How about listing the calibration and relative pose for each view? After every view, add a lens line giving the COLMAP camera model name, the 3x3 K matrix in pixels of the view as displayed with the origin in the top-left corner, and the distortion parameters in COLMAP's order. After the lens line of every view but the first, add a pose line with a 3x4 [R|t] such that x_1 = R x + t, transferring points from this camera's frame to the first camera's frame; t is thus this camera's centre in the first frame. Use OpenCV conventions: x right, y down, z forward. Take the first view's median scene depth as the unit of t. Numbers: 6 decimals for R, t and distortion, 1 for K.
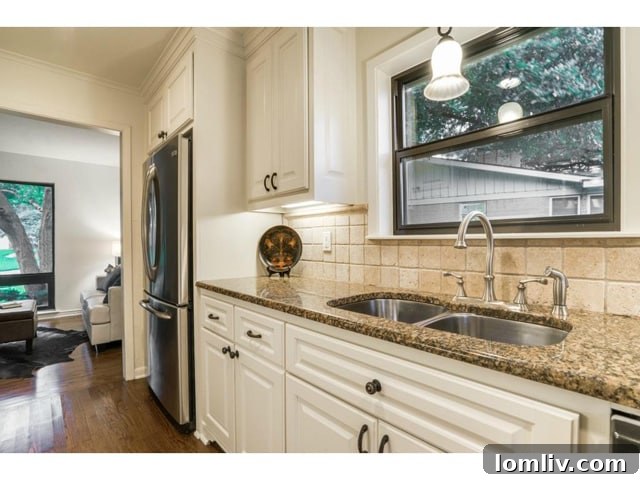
lens RADIAL K [[302.5, 0, 310.1], [0, 302.5, 245.3], [0, 0, 1]] dist [-0.041097, 0.012224]
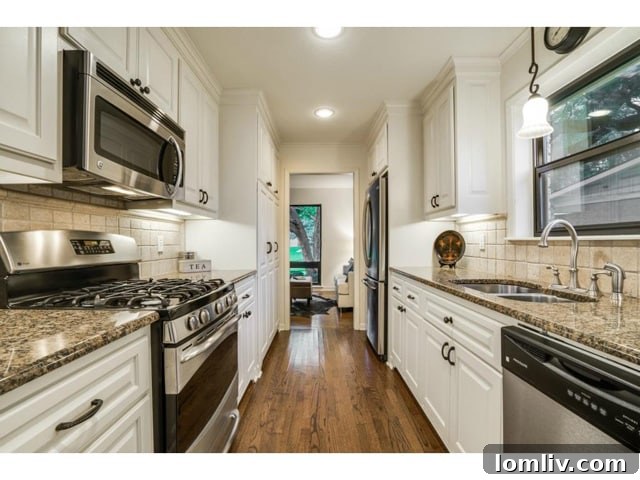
lens RADIAL K [[302.5, 0, 310.1], [0, 302.5, 245.3], [0, 0, 1]] dist [-0.041097, 0.012224]
pose [[0.729615, 0.008209, -0.683809, 0.391200], [-0.007873, 0.999963, 0.003604, 0.002753], [0.683813, 0.002754, 0.729652, -0.438132]]
